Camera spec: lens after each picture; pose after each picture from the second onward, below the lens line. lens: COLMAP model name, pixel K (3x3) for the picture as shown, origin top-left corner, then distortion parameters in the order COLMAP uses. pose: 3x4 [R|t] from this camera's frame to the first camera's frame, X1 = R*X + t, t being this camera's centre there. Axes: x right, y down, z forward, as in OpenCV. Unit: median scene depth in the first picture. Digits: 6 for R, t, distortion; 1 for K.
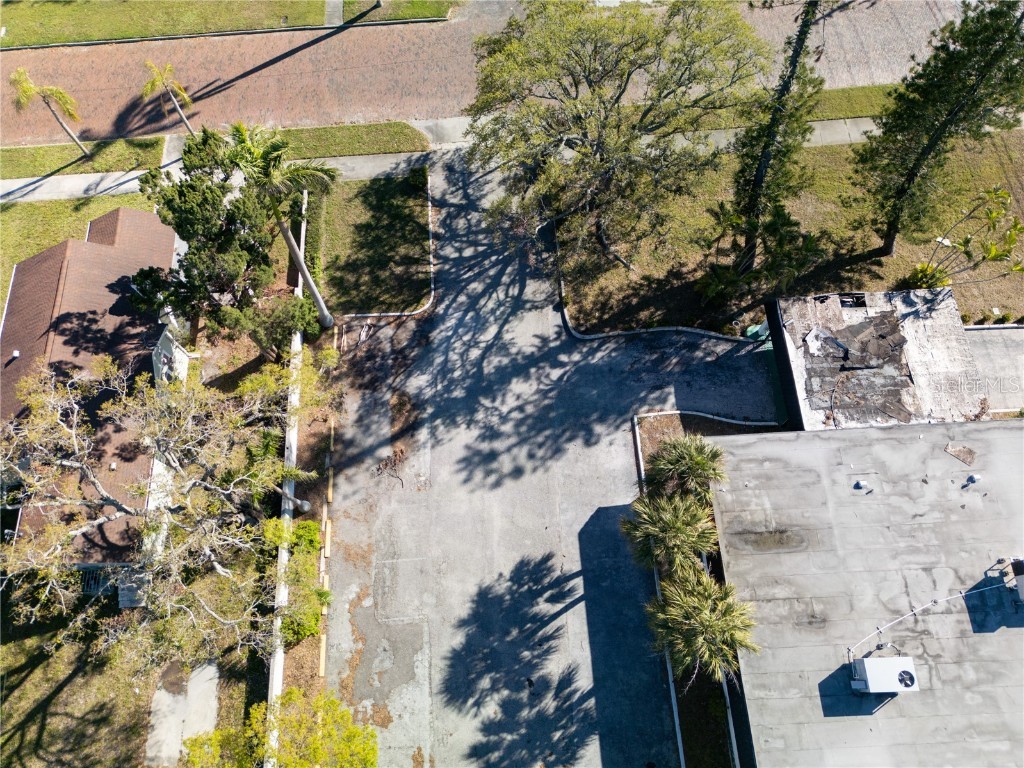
lens RADIAL K [[717.3, 0, 510.6], [0, 717.3, 385.2], [0, 0, 1]] dist [0.078995, -0.079004]
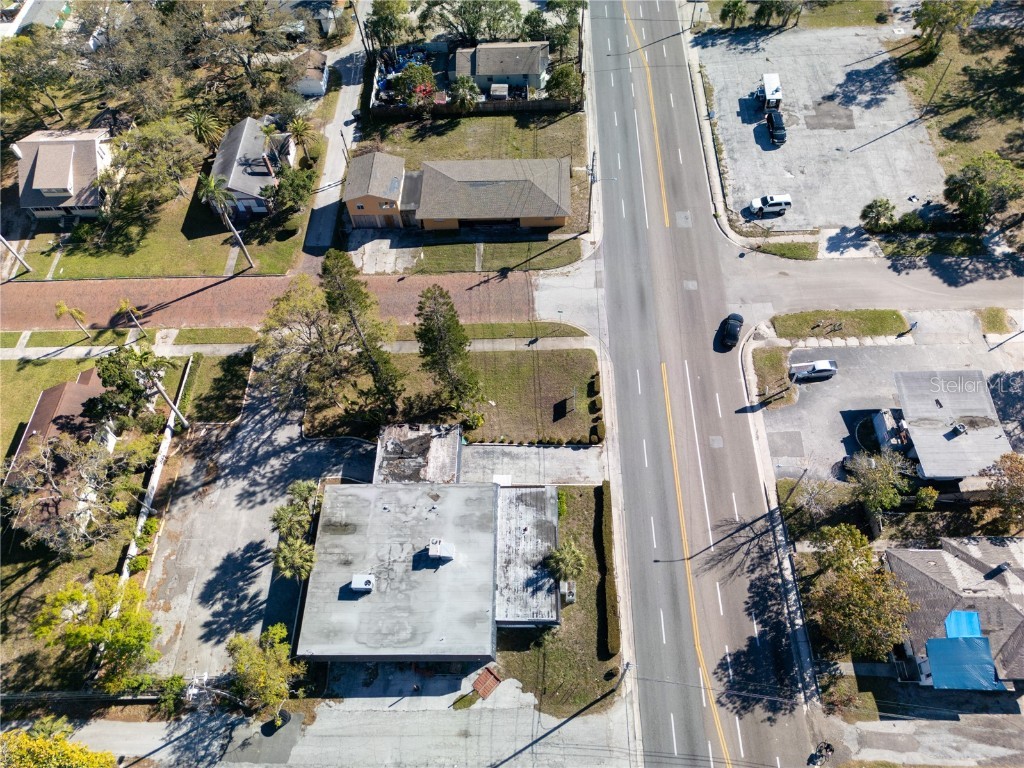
lens RADIAL K [[701.5, 0, 512.0], [0, 701.5, 384.0], [0, 0, 1]] dist [0.075127, -0.070471]
pose [[0.997540, 0.051585, -0.047464, 0.835520], [-0.058895, 0.983958, -0.168401, 0.090324], [0.038015, 0.170782, 0.984575, -1.072077]]
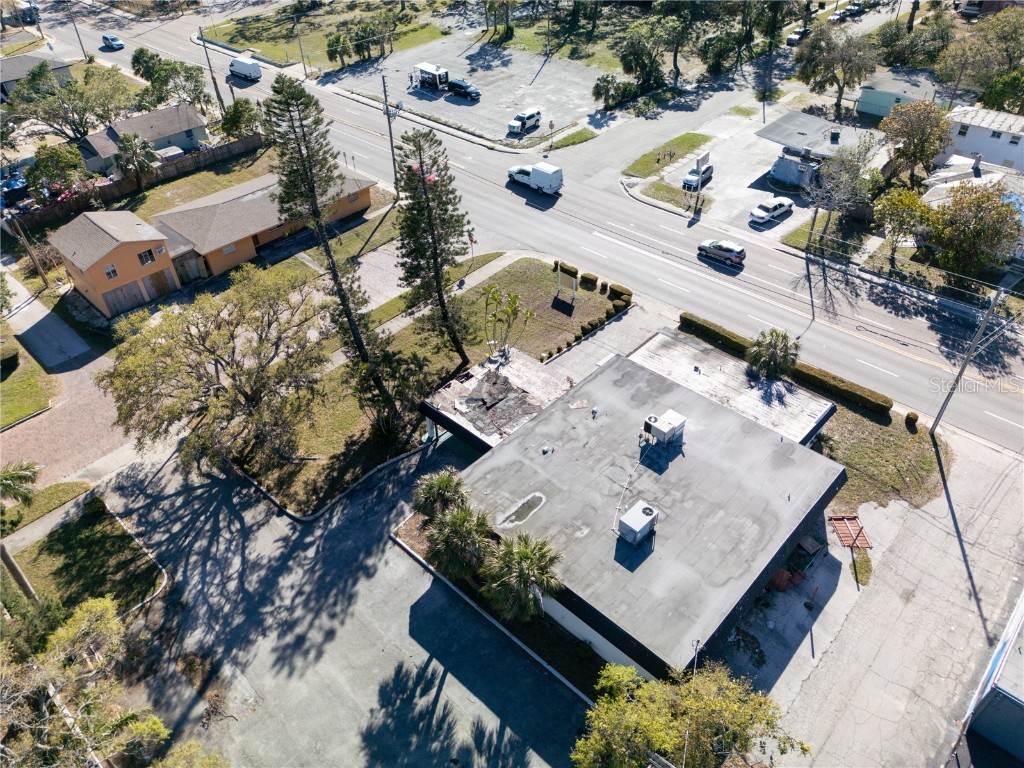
lens RADIAL K [[717.3, 0, 510.6], [0, 717.3, 385.2], [0, 0, 1]] dist [0.078995, -0.079004]
pose [[0.724920, -0.435424, 0.533757, -0.216379], [0.641954, 0.708020, -0.294283, 0.358029], [-0.249773, 0.555979, 0.792780, -0.127181]]
